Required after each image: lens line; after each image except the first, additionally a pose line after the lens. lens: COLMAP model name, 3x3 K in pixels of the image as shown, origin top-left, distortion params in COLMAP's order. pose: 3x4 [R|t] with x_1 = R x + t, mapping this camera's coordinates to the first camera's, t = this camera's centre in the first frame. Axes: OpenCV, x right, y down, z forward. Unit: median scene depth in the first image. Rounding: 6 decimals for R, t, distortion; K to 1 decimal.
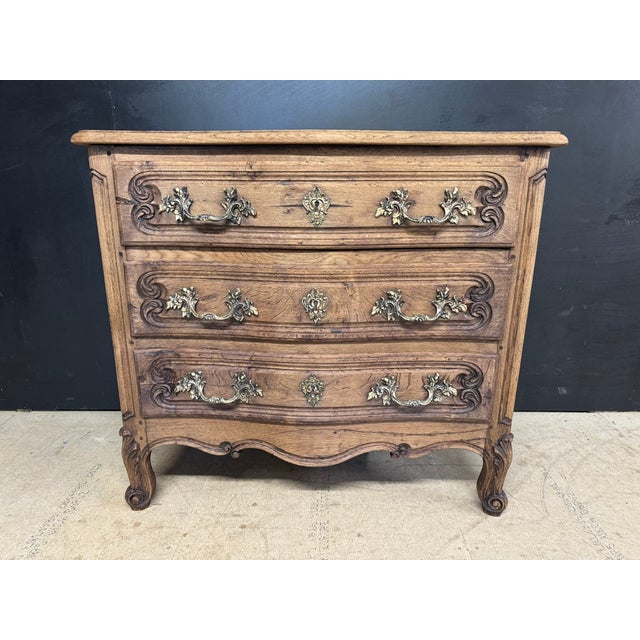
lens RADIAL K [[452.0, 0, 320.0], [0, 452.0, 320.0], [0, 0, 1]] dist [0.103262, -0.155662]
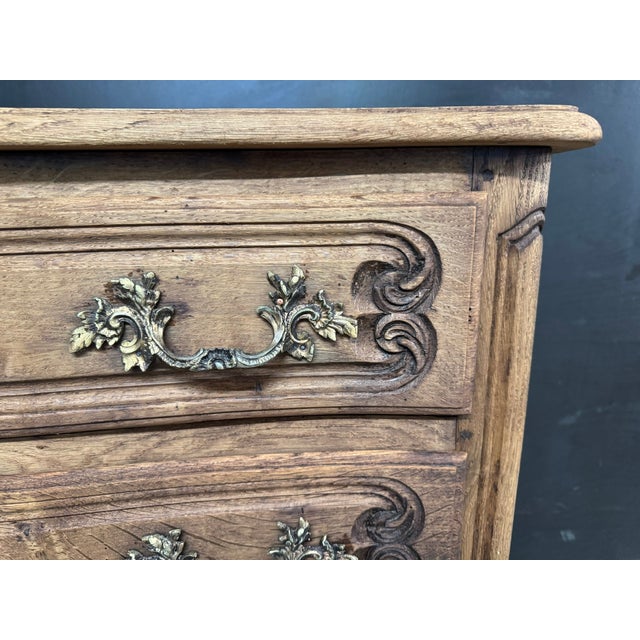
lens RADIAL K [[464.8, 0, 320.0], [0, 464.8, 320.0], [0, 0, 1]] dist [-0.000374, -0.007057]
pose [[0.998833, -0.028280, 0.039139, 0.281648], [0.029656, 0.998946, -0.035022, -0.220692], [-0.038108, 0.036142, 0.998620, 0.604720]]
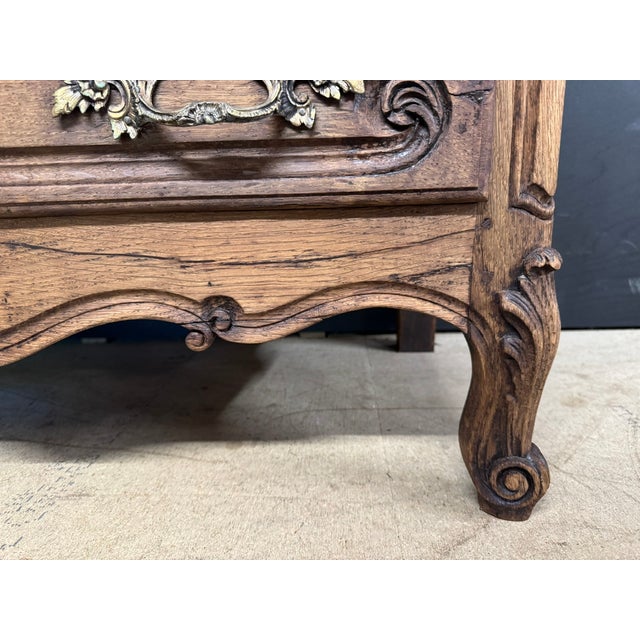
lens RADIAL K [[452.0, 0, 320.0], [0, 452.0, 320.0], [0, 0, 1]] dist [0.103262, -0.155662]
pose [[0.998985, -0.026114, -0.036696, 0.298593], [0.024912, 0.999151, -0.032821, 0.336106], [0.037522, 0.031873, 0.998787, 0.763006]]
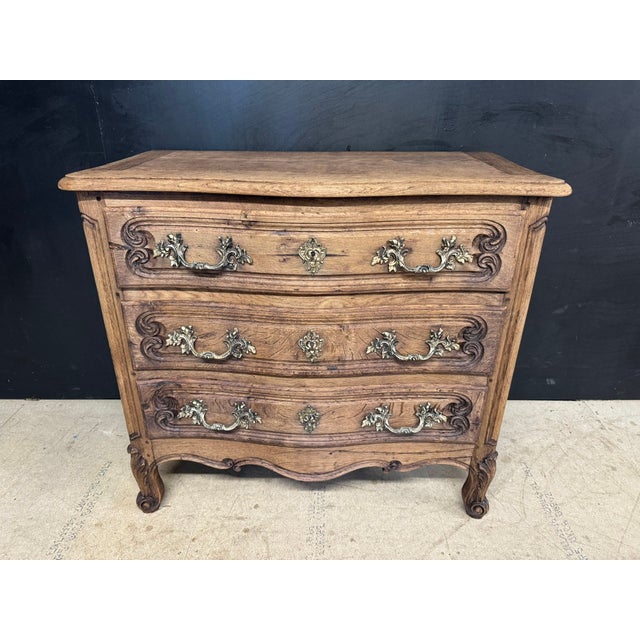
lens RADIAL K [[452.0, 0, 320.0], [0, 452.0, 320.0], [0, 0, 1]] dist [0.103262, -0.155662]
pose [[0.999993, 0.000237, 0.003788, 0.004485], [-0.000851, 0.986630, 0.162974, -0.254638], [-0.003698, -0.162976, 0.986623, 0.000333]]
